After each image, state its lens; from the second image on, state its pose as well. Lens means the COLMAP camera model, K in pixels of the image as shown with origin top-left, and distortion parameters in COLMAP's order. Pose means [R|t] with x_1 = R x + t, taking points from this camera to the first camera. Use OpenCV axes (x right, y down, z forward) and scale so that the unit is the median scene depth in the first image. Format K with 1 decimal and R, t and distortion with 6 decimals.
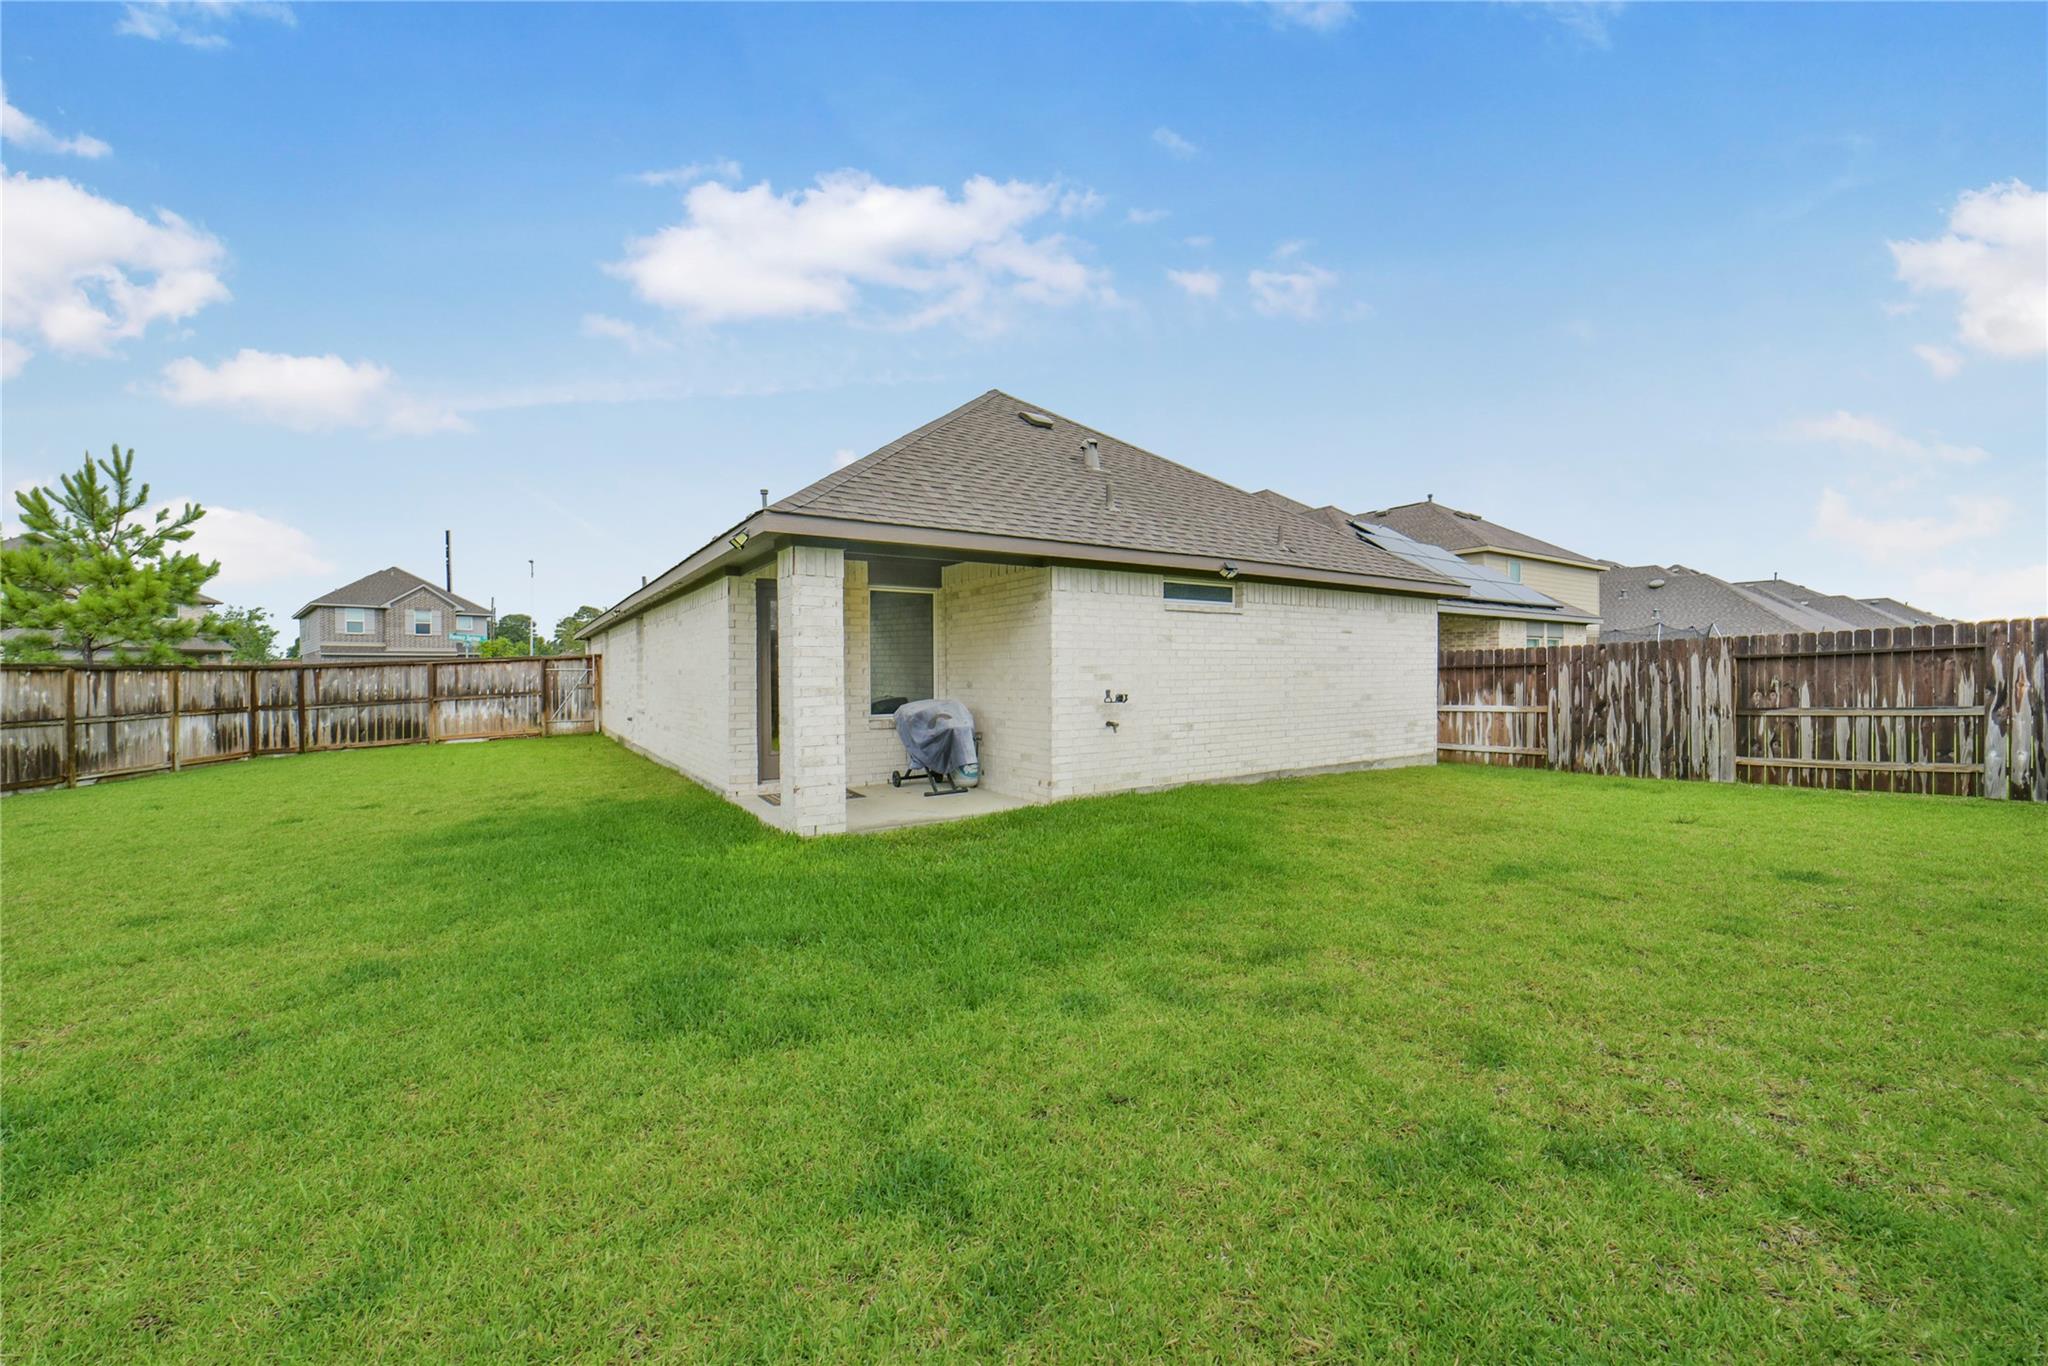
lens RADIAL K [[815.6, 0, 1027.2], [0, 815.6, 653.4], [0, 0, 1]] dist [-0.033920, 0.011556]
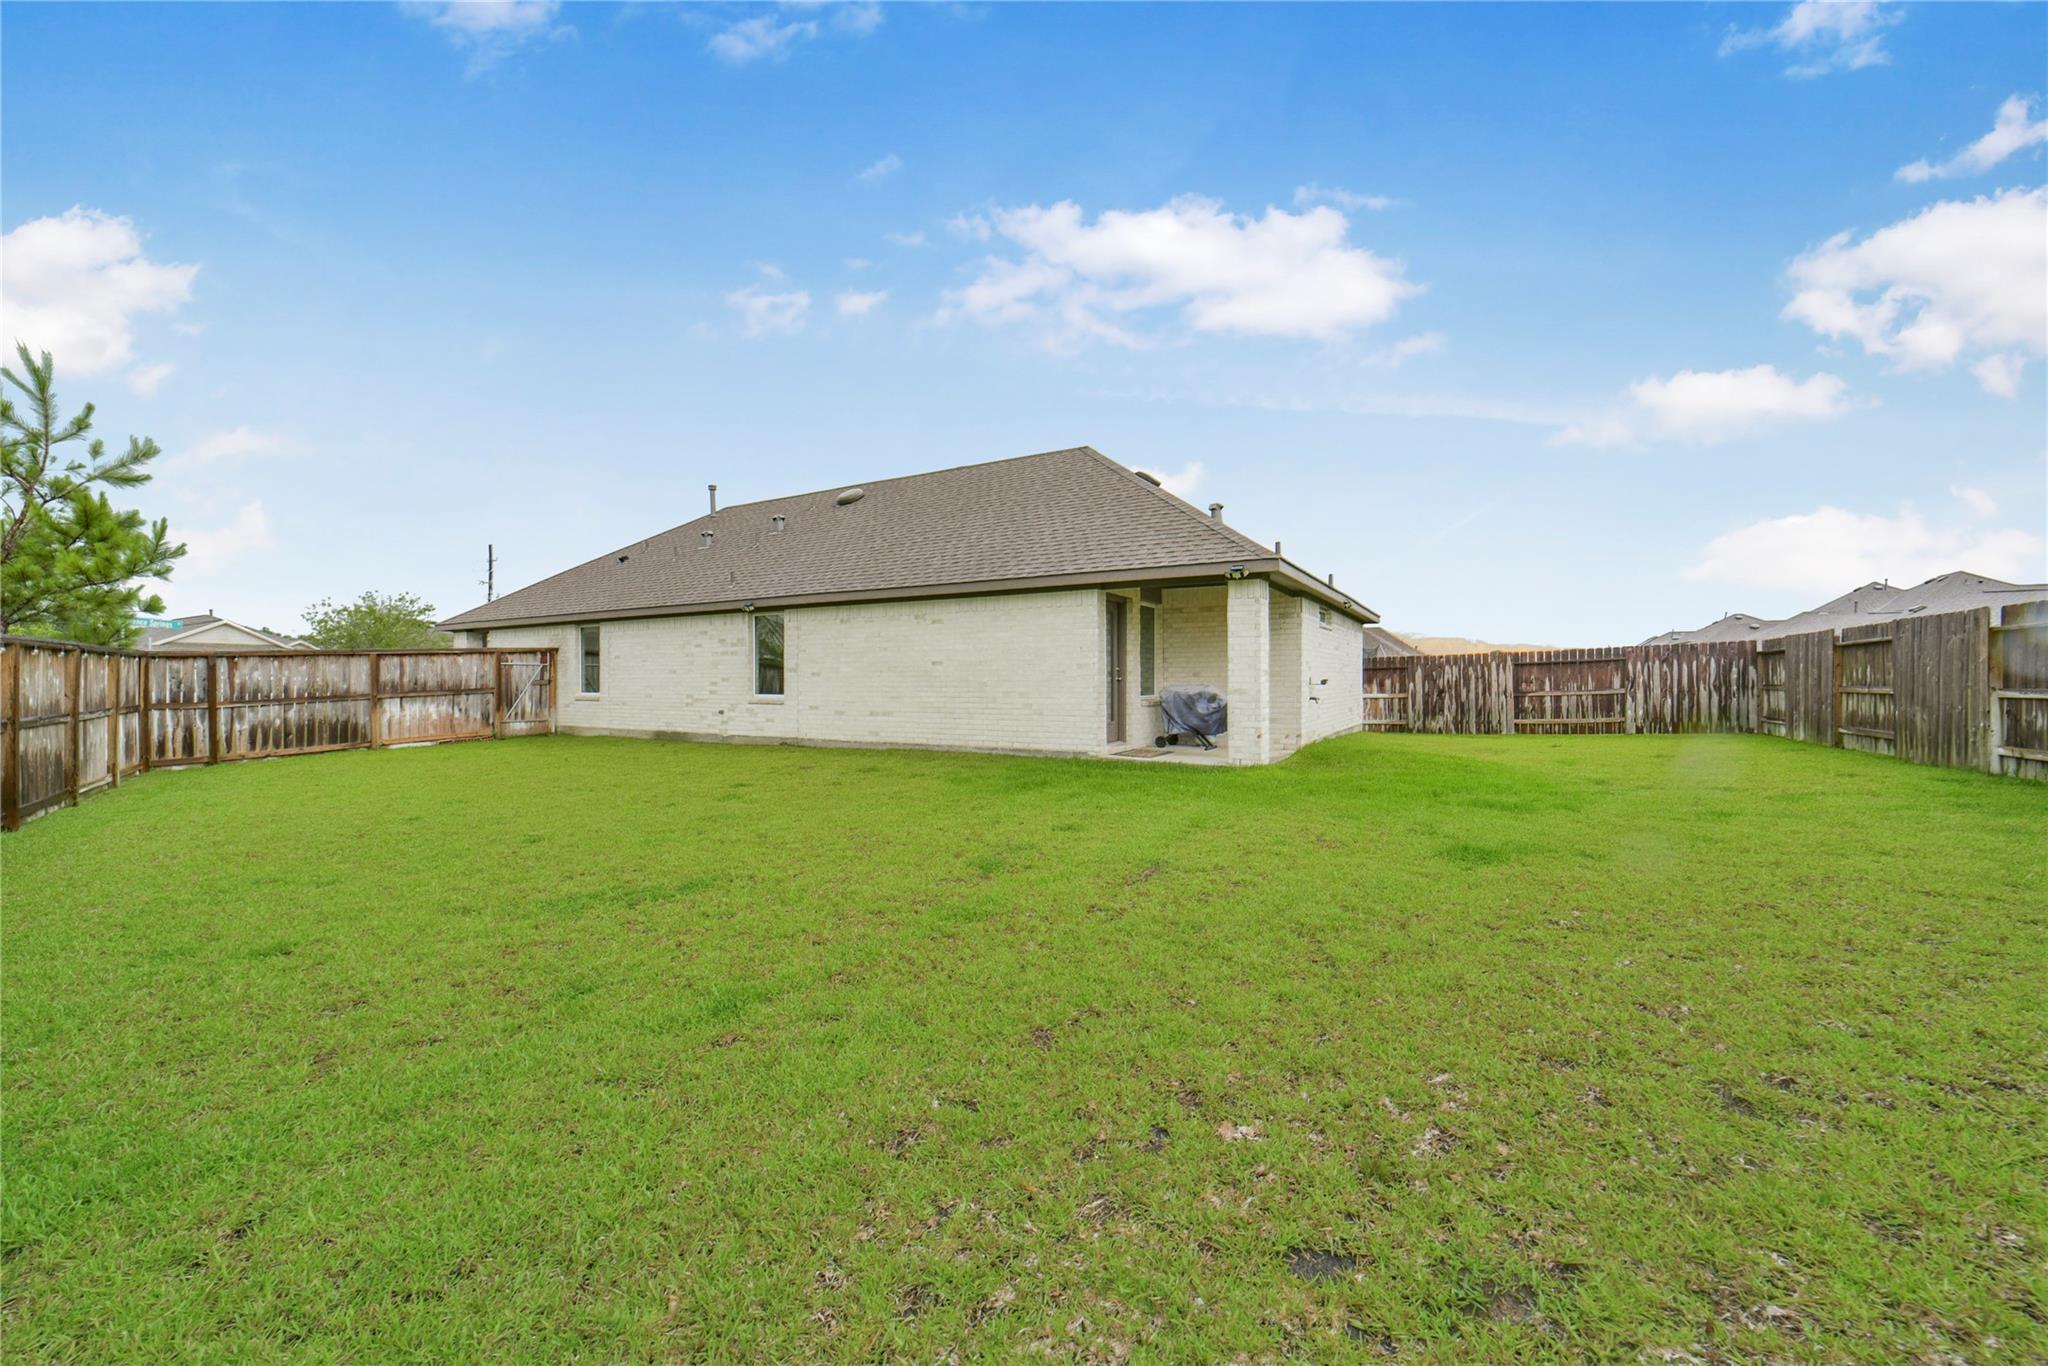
lens RADIAL K [[802.7, 0, 1030.2], [0, 802.7, 681.8], [0, 0, 1]] dist [-0.015286, 0.000517]
pose [[0.891536, 0.005135, 0.452921, -0.645240], [-0.015020, 0.999721, 0.018230, 0.020911], [-0.452701, -0.023056, 0.891364, -0.073471]]
